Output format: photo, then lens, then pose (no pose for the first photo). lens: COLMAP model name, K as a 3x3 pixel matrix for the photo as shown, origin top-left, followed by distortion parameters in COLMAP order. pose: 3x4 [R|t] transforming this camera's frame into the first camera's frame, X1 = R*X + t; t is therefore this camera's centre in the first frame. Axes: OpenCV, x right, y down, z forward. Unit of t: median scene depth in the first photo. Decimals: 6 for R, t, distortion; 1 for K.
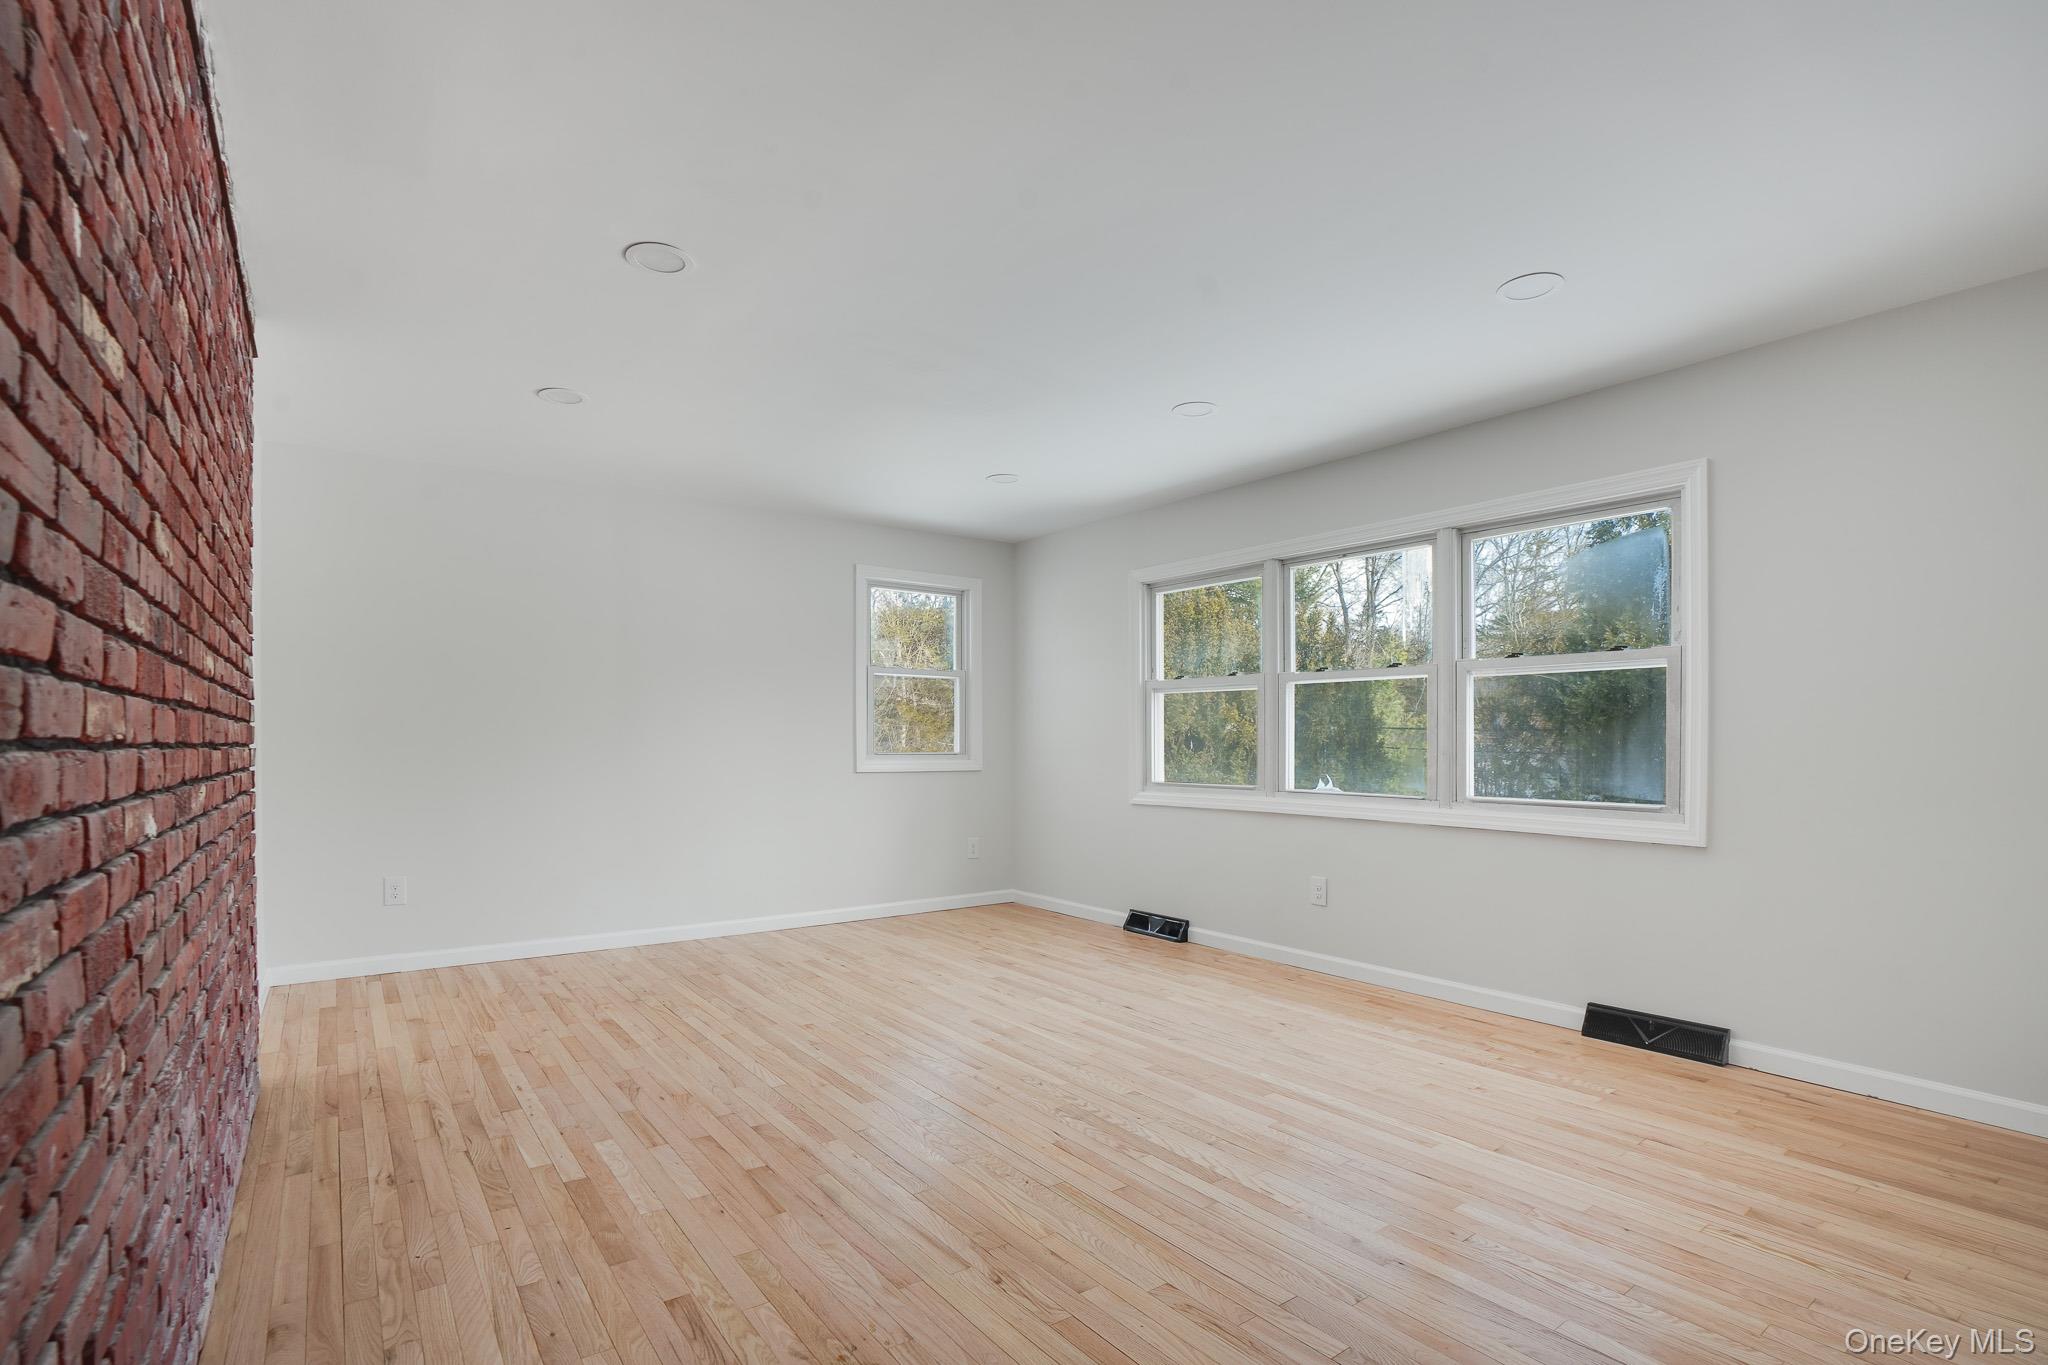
lens RADIAL K [[961.6, 0, 1021.5], [0, 961.6, 695.2], [0, 0, 1]] dist [-0.069086, 0.031130]
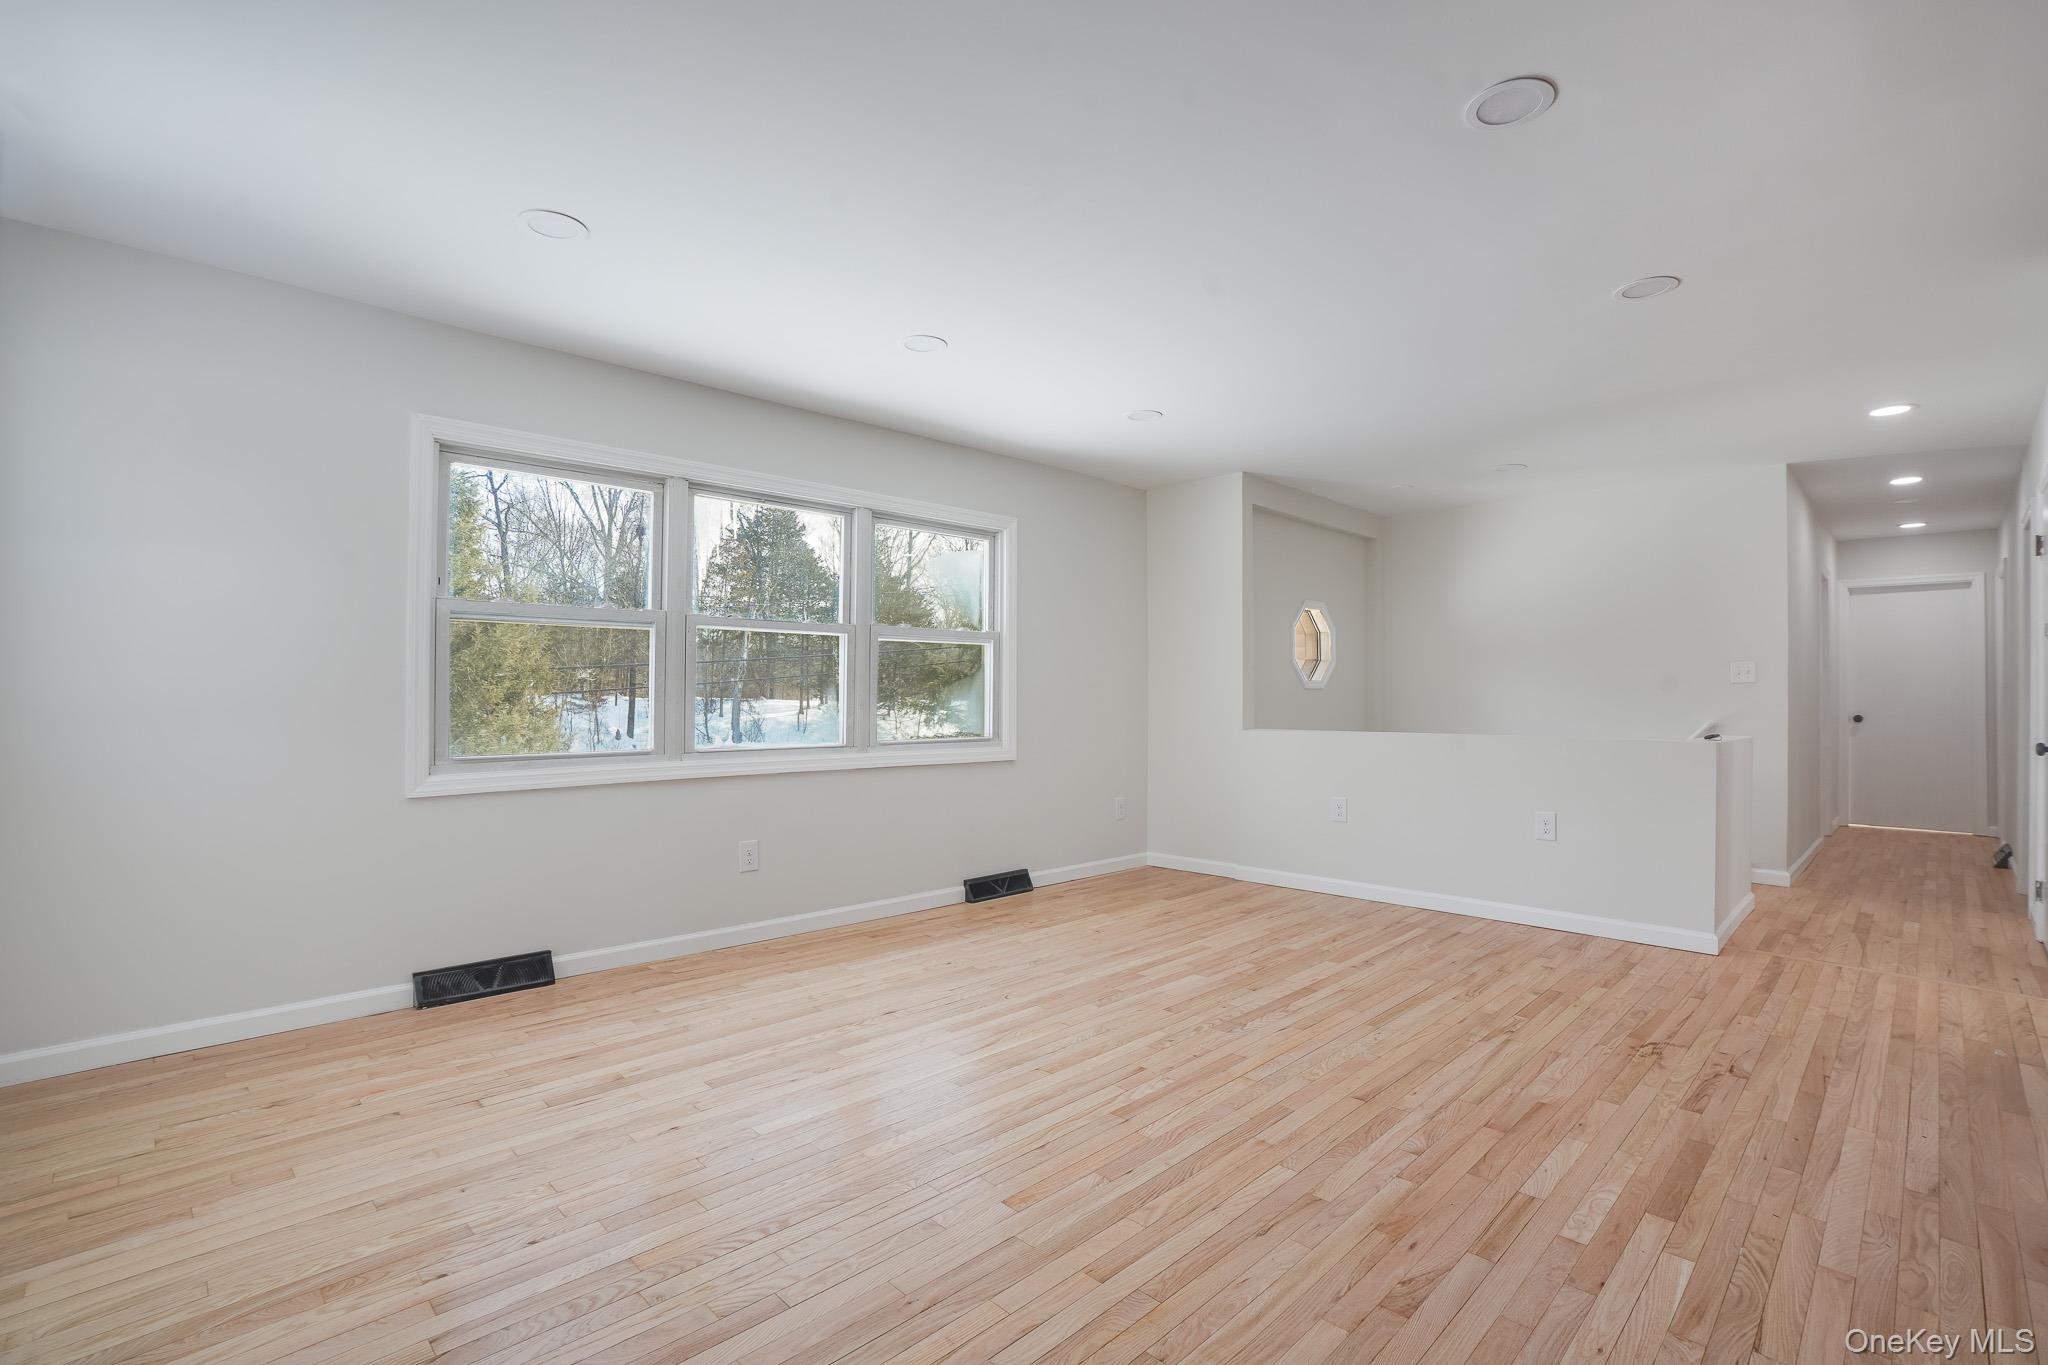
lens RADIAL K [[946.5, 0, 1022.4], [0, 946.5, 692.9], [0, 0, 1]] dist [-0.064596, 0.024246]
pose [[-0.146400, -0.002788, 0.989222, -0.881420], [-0.052788, 0.998593, -0.004998, 0.056093], [-0.987816, -0.052951, -0.146342, 1.253038]]
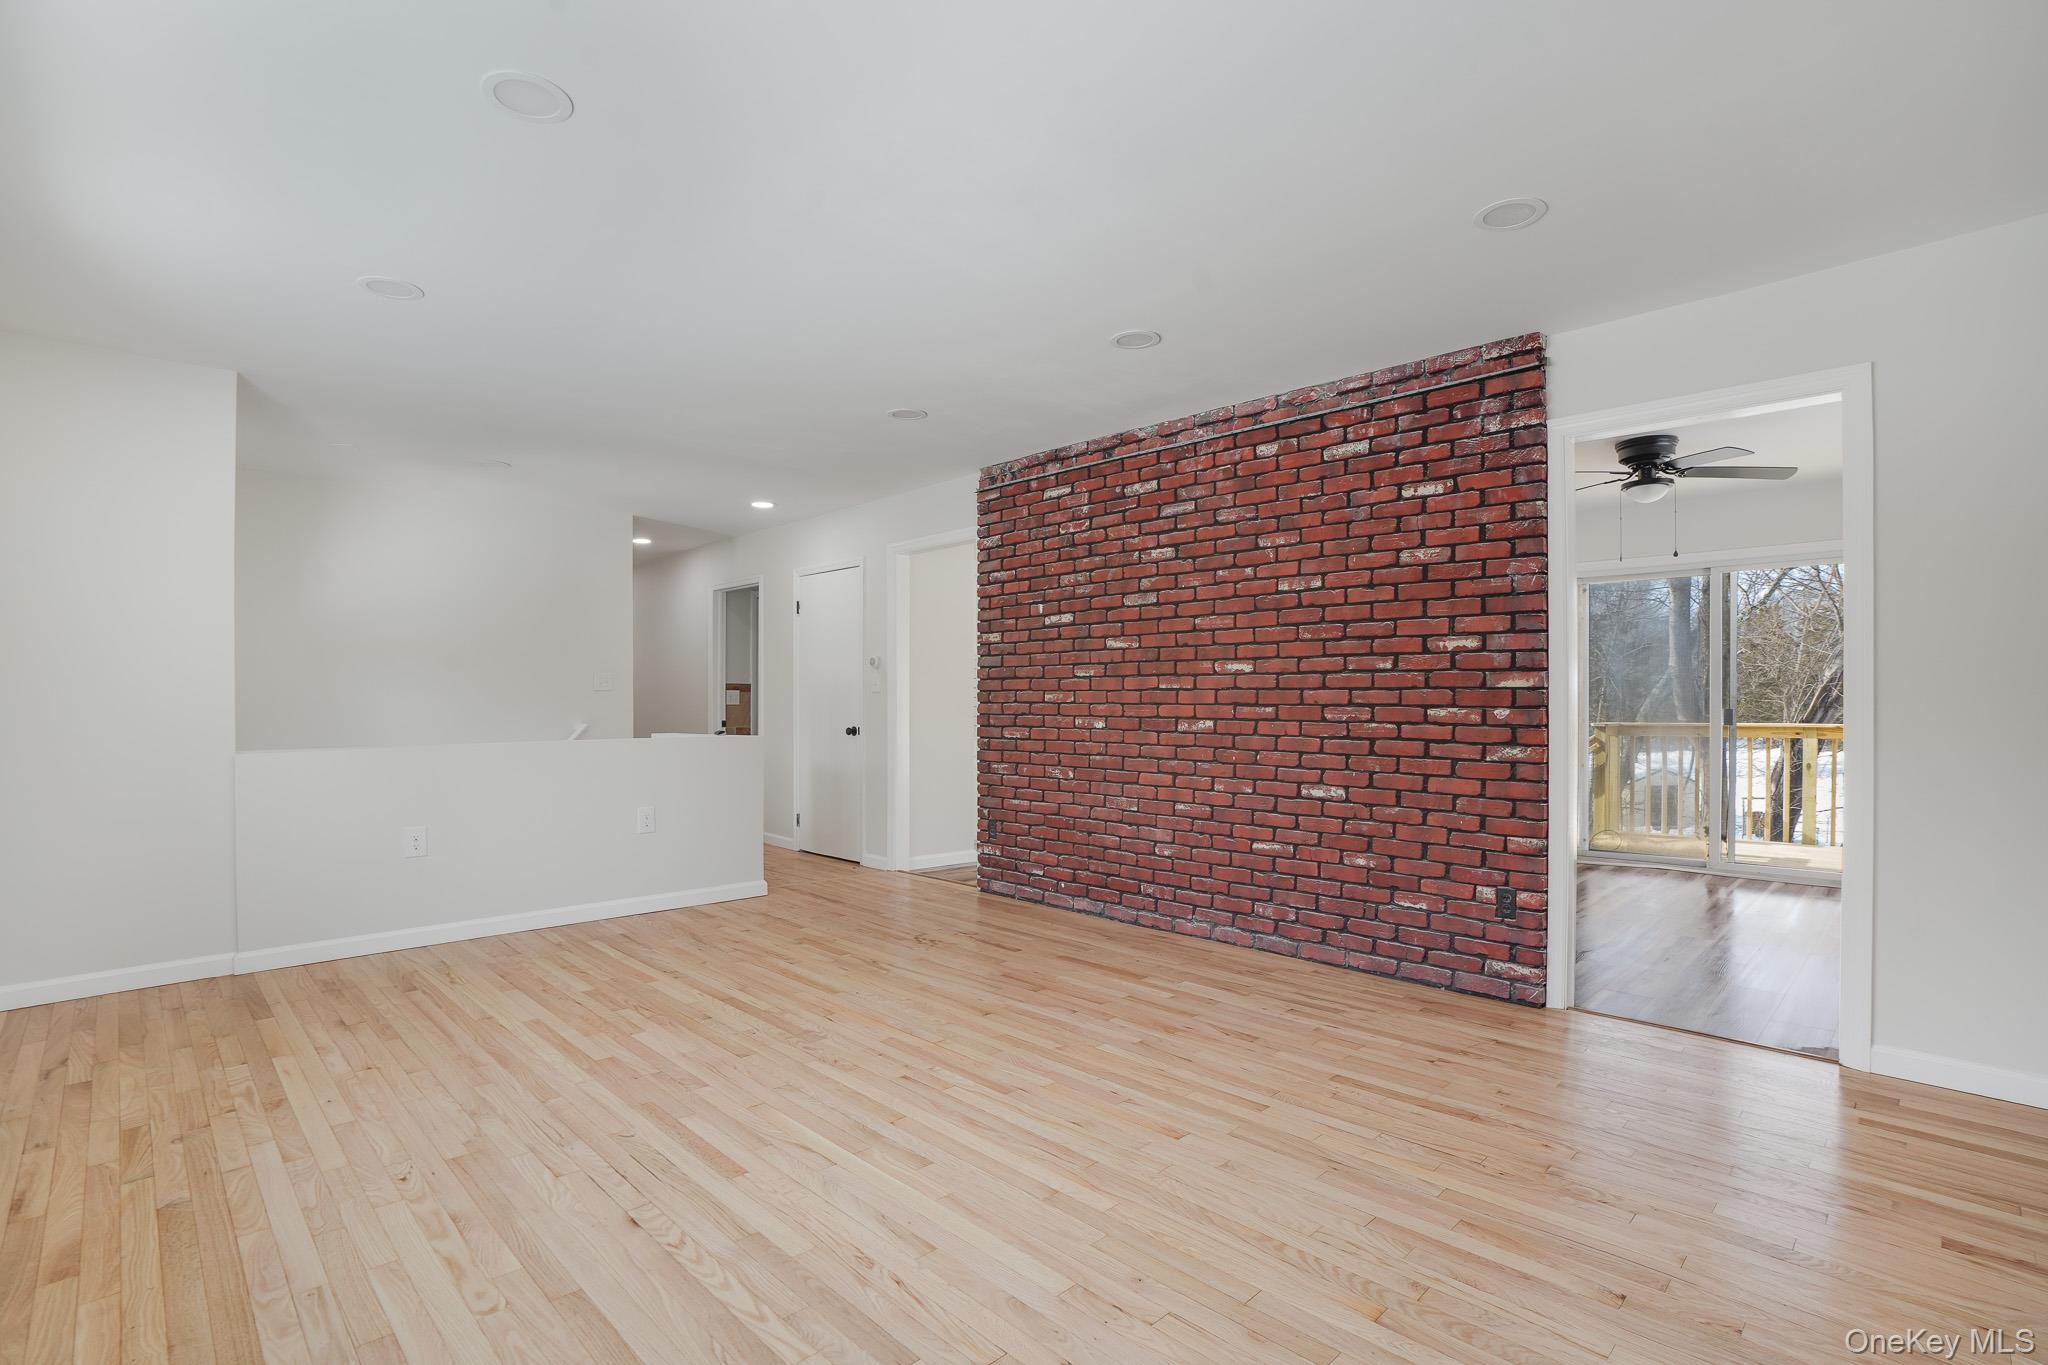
lens RADIAL K [[946.5, 0, 1022.4], [0, 946.5, 692.9], [0, 0, 1]] dist [-0.064596, 0.024246]
pose [[-0.989435, -0.004207, -0.144919, -0.026454], [0.004606, 0.998162, -0.060425, 0.092810], [0.144907, -0.060454, -0.987597, 1.882467]]
